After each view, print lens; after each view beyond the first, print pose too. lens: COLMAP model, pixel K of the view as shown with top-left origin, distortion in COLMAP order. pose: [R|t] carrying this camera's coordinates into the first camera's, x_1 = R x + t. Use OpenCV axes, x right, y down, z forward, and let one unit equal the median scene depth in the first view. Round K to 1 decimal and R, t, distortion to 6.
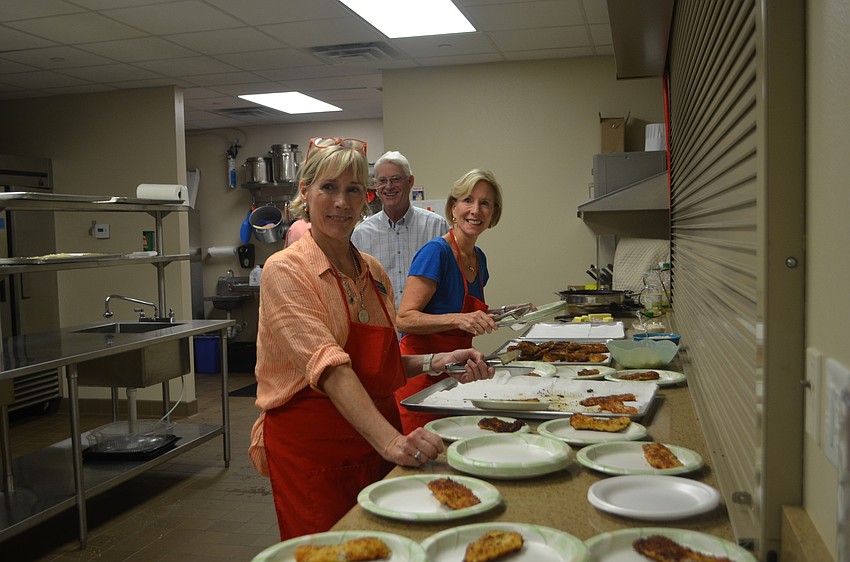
lens RADIAL K [[906.8, 0, 425.0], [0, 906.8, 281.0], [0, 0, 1]] dist [-0.022397, -0.000680]
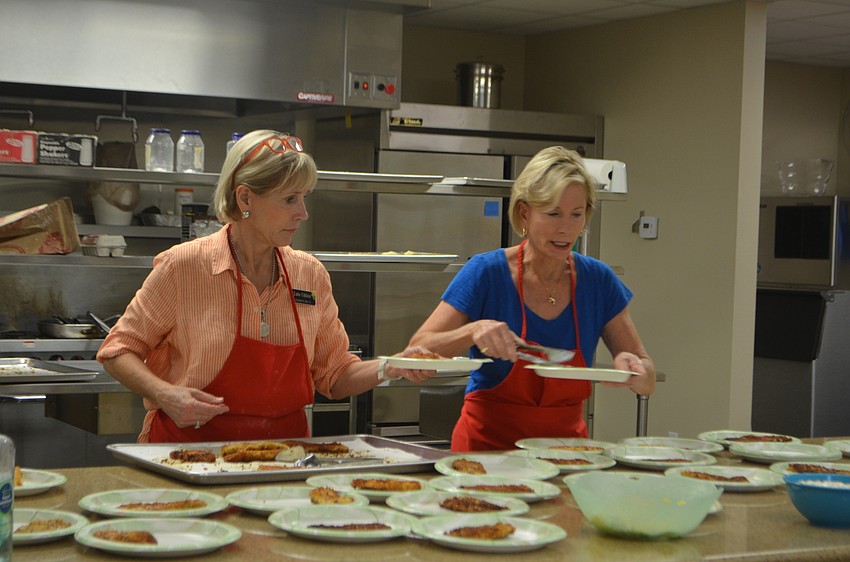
lens RADIAL K [[1738.5, 0, 425.0], [0, 1738.5, 281.0], [0, 0, 1]] dist [0.004171, 0.059328]
pose [[0.660899, 0.068043, -0.747384, 0.474282], [-0.089701, 0.995904, 0.011348, -0.016505], [0.745095, 0.059541, 0.664295, 0.051939]]
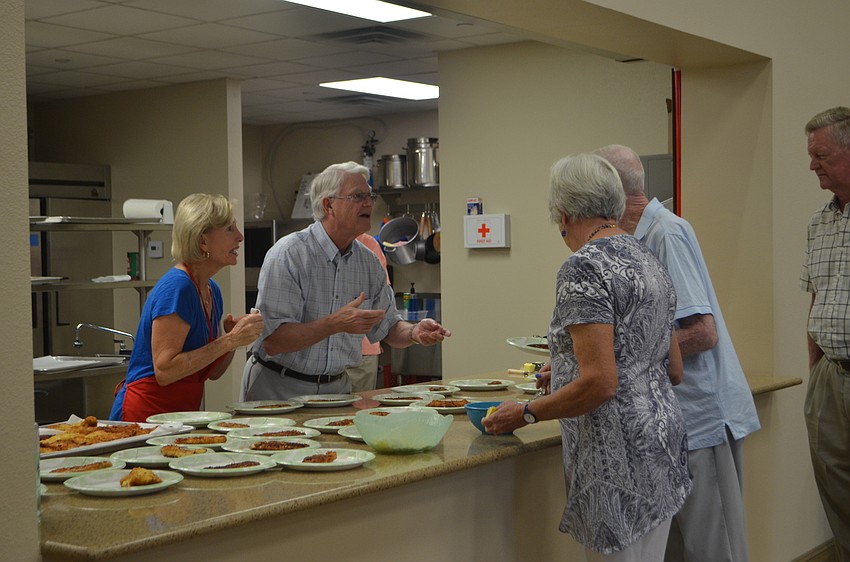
lens RADIAL K [[1401.3, 0, 425.3], [0, 1401.3, 255.6], [0, 0, 1]] dist [0.045105, 0.089562]
pose [[0.922229, 0.011327, -0.386478, 0.391710], [-0.028264, 0.998871, -0.038170, -0.005850], [0.385610, 0.046125, 0.921508, -0.124593]]
